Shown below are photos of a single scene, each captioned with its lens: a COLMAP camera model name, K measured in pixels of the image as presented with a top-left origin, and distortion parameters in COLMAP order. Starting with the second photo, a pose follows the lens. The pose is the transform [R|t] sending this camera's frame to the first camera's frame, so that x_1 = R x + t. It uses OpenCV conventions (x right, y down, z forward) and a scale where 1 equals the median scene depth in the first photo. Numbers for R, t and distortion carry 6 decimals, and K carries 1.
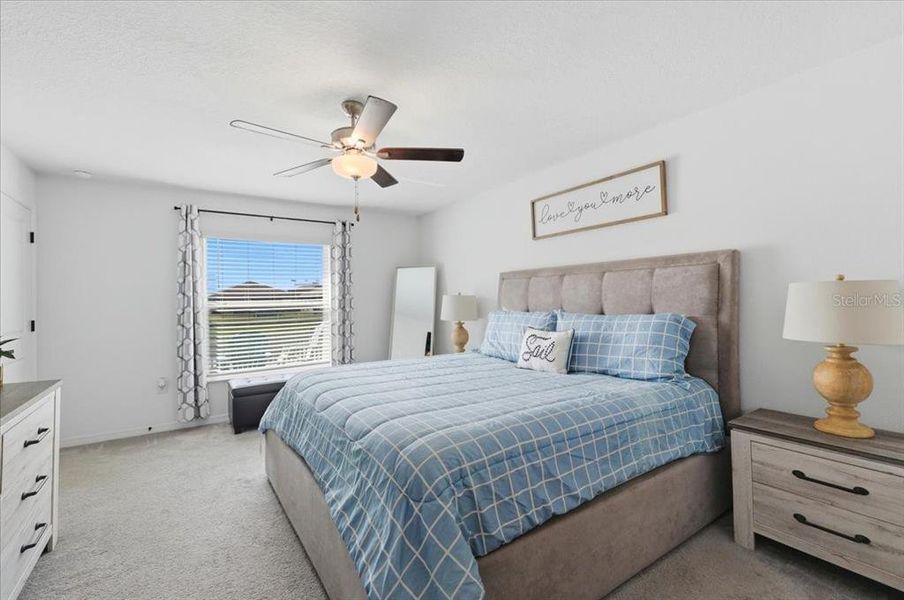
lens RADIAL K [[391.5, 0, 452.1], [0, 391.5, 302.4], [0, 0, 1]] dist [-0.000406, -0.000509]
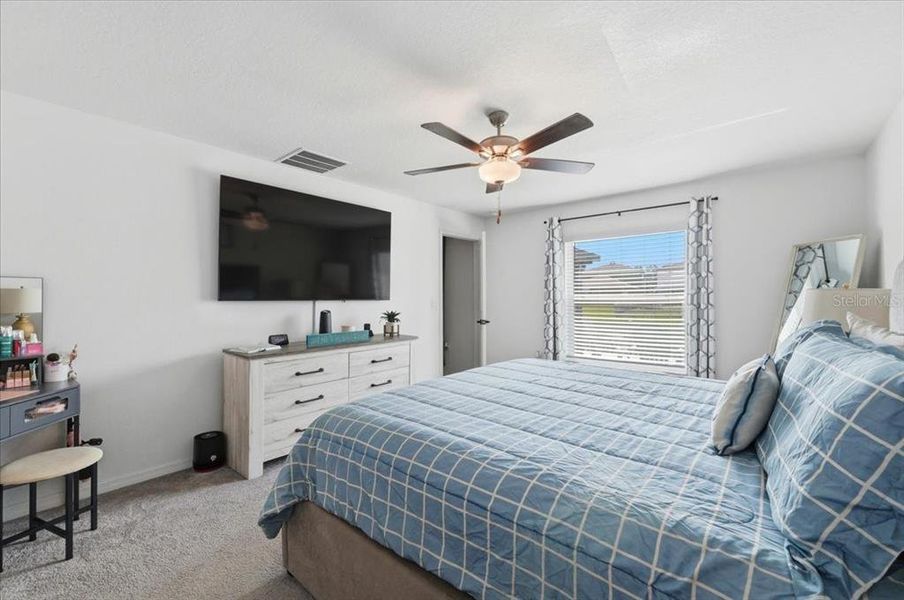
lens RADIAL K [[391.5, 0, 451.9], [0, 391.5, 296.8], [0, 0, 1]] dist [-0.000406, -0.000509]
pose [[0.251365, 0.017937, -0.967726, 0.466573], [-0.003922, 0.999839, 0.017514, -0.015971], [0.967885, -0.000607, 0.251394, 0.367561]]
